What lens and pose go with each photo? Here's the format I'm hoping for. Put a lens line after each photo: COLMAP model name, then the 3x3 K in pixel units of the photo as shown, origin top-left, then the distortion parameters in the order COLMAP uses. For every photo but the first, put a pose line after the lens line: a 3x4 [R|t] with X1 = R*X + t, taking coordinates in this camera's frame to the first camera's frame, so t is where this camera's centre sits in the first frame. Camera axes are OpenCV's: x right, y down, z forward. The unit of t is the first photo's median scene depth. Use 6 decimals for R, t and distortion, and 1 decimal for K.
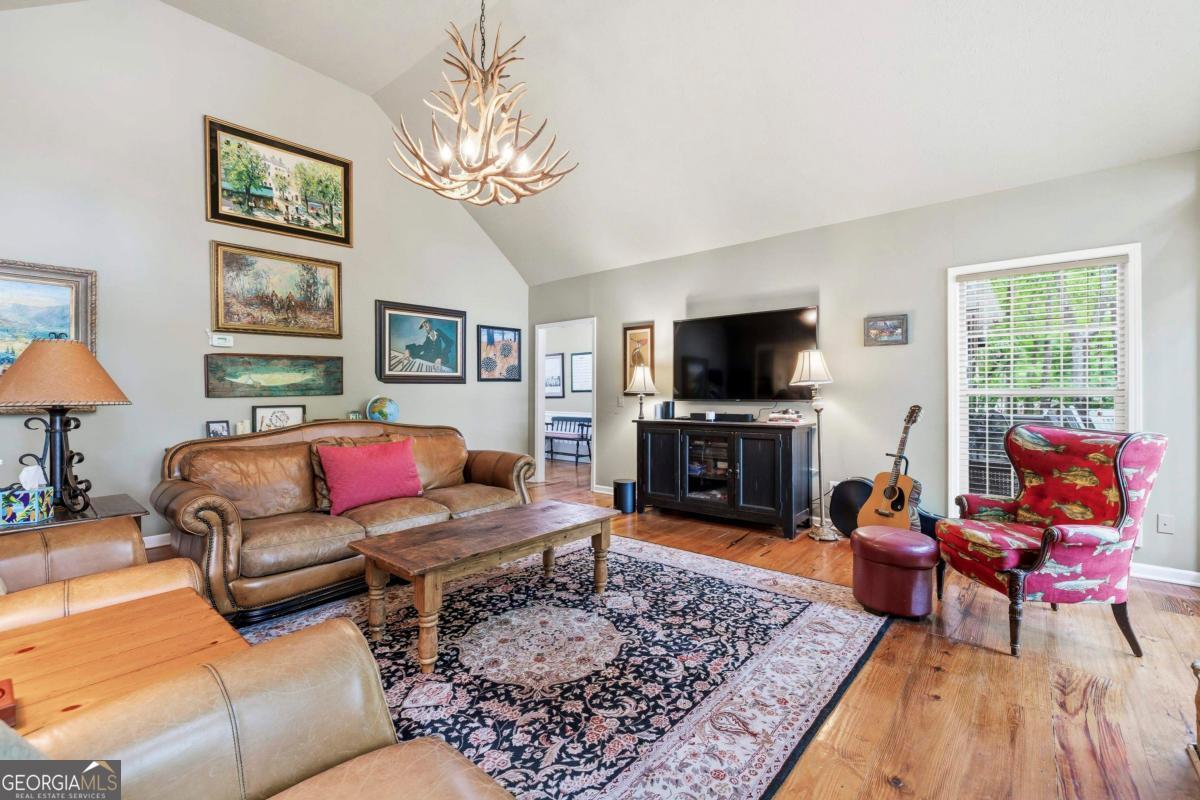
lens RADIAL K [[520.0, 0, 594.0], [0, 520.0, 393.5], [0, 0, 1]] dist [-0.003250, -0.000186]
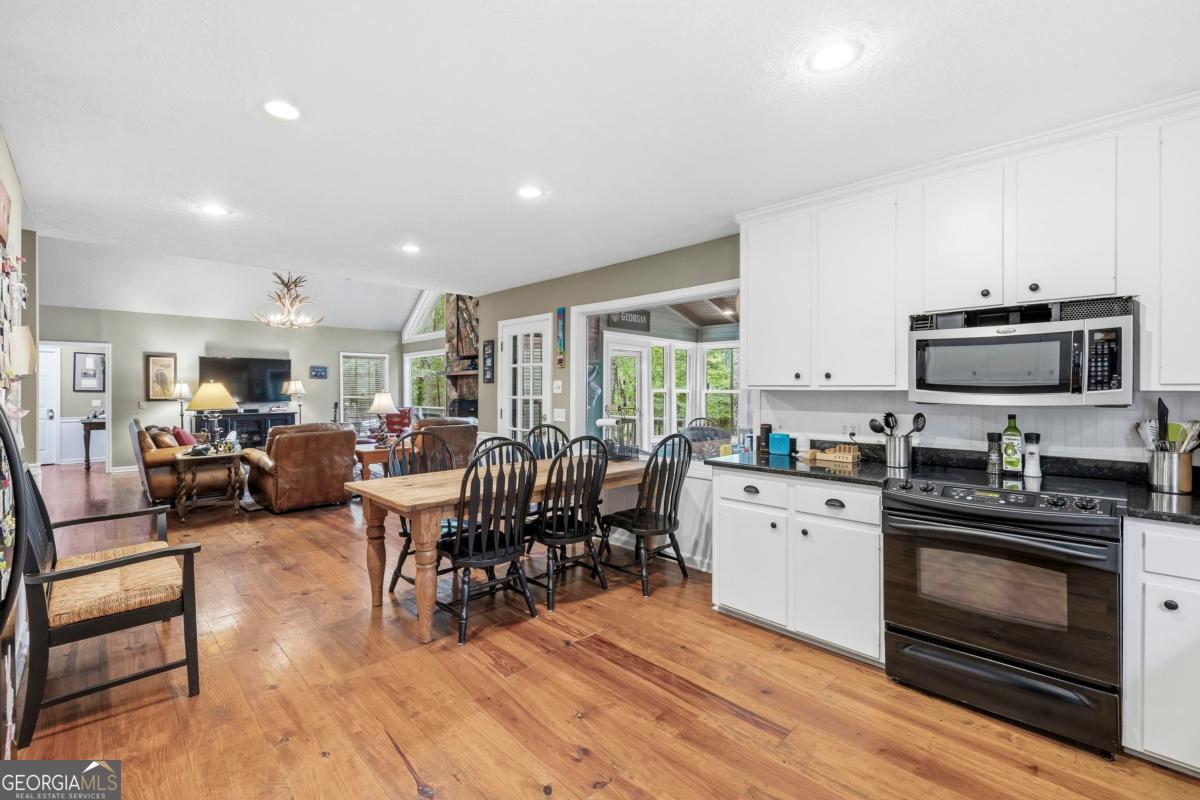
lens RADIAL K [[520.0, 0, 594.0], [0, 520.0, 393.5], [0, 0, 1]] dist [-0.003250, -0.000186]
pose [[0.094149, -0.004966, 0.995546, -2.389957], [0.000605, 0.999988, 0.004931, -0.043963], [-0.995558, 0.000138, 0.094151, -0.739411]]
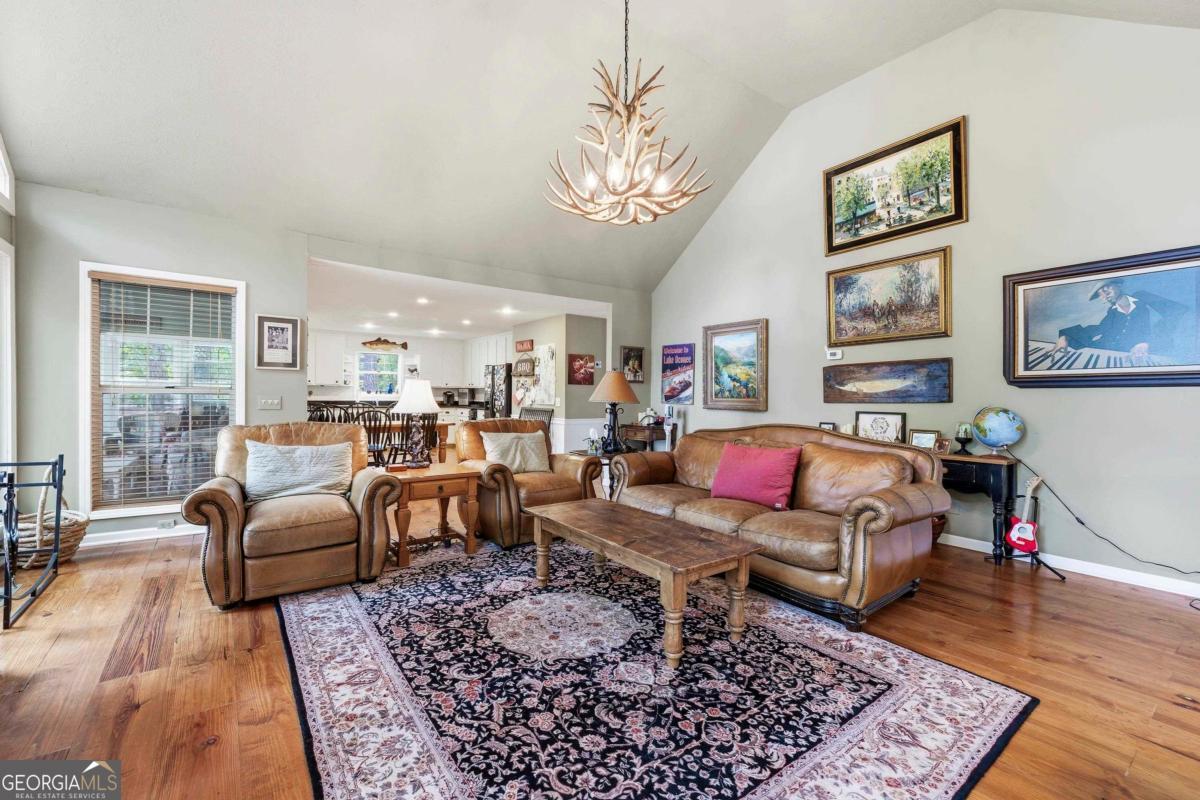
lens RADIAL K [[506.9, 0, 593.2], [0, 506.9, 400.4], [0, 0, 1]] dist [-0.001627, -0.000136]
pose [[-0.236138, 0.006224, -0.971699, 0.715412], [-0.012497, 0.999877, 0.009442, -0.003020], [0.971639, 0.014373, -0.236032, 1.014752]]
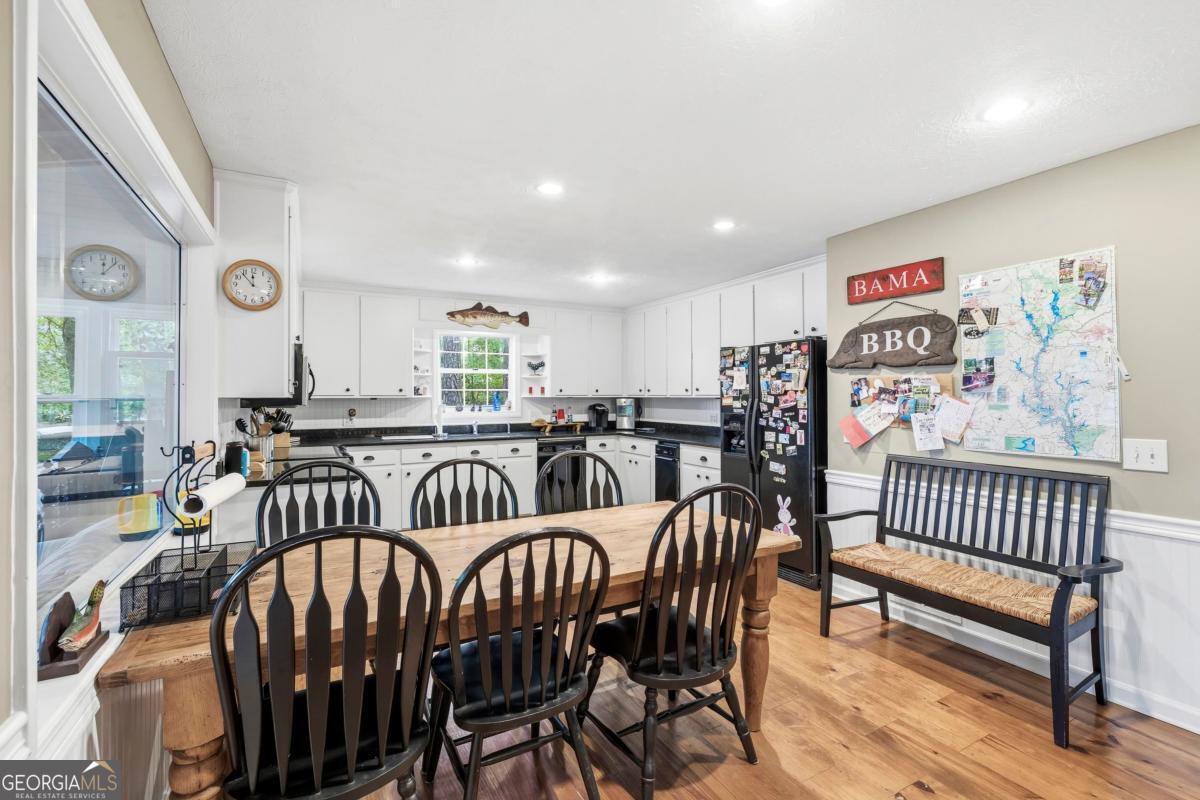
lens RADIAL K [[520.0, 0, 594.0], [0, 520.0, 393.5], [0, 0, 1]] dist [-0.003250, -0.000186]
pose [[-0.354183, -0.006867, -0.935151, -0.715826], [0.001223, 0.999969, -0.007806, -0.045941], [0.935175, -0.003908, -0.354164, -0.181834]]
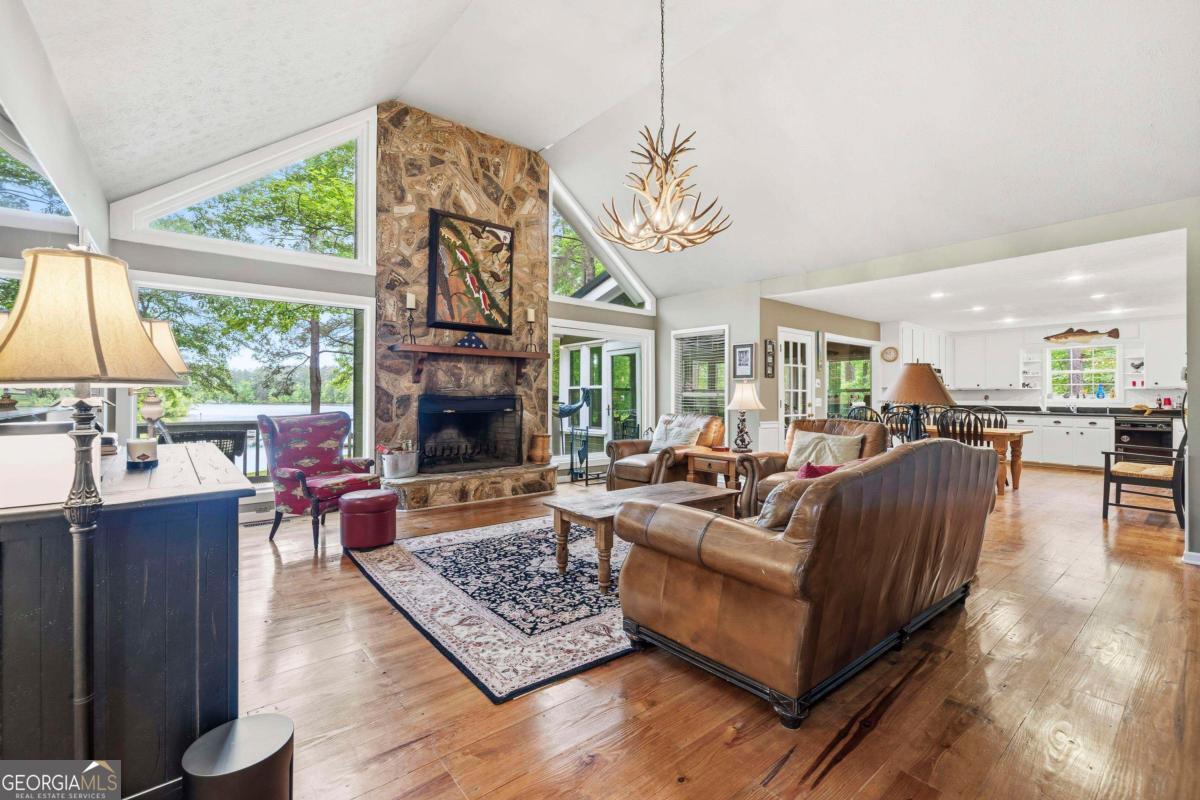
lens RADIAL K [[509.7, 0, 595.8], [0, 509.7, 391.5], [0, 0, 1]] dist [-0.000853, -0.000304]
pose [[-0.982398, -0.005135, 0.186728, -0.251438], [-0.006349, 0.999962, -0.005904, -0.000321], [-0.186691, -0.006986, -0.982394, 1.986023]]
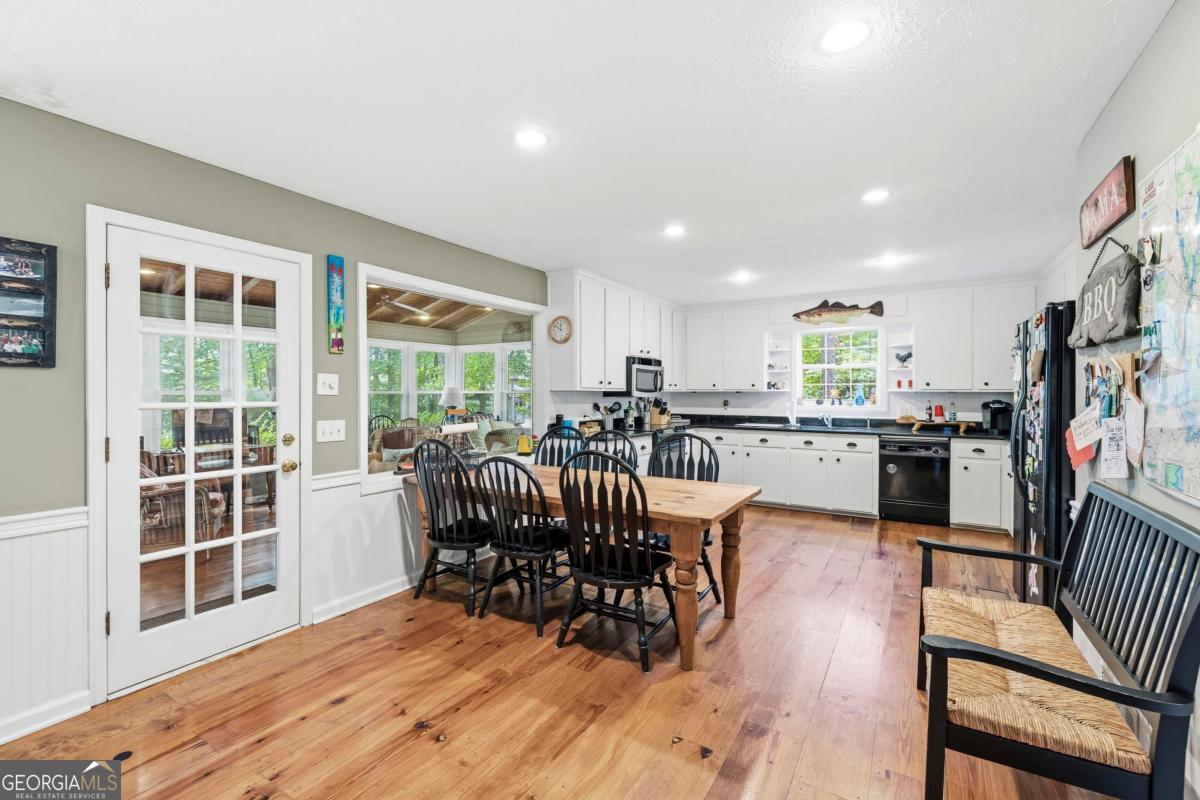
lens RADIAL K [[520.0, 0, 594.0], [0, 520.0, 393.5], [0, 0, 1]] dist [-0.003250, -0.000186]
pose [[-0.988865, -0.001896, -0.148806, -1.154940], [-0.002455, 0.999991, 0.003573, -0.044306], [0.148798, 0.003899, -0.988860, 0.535750]]
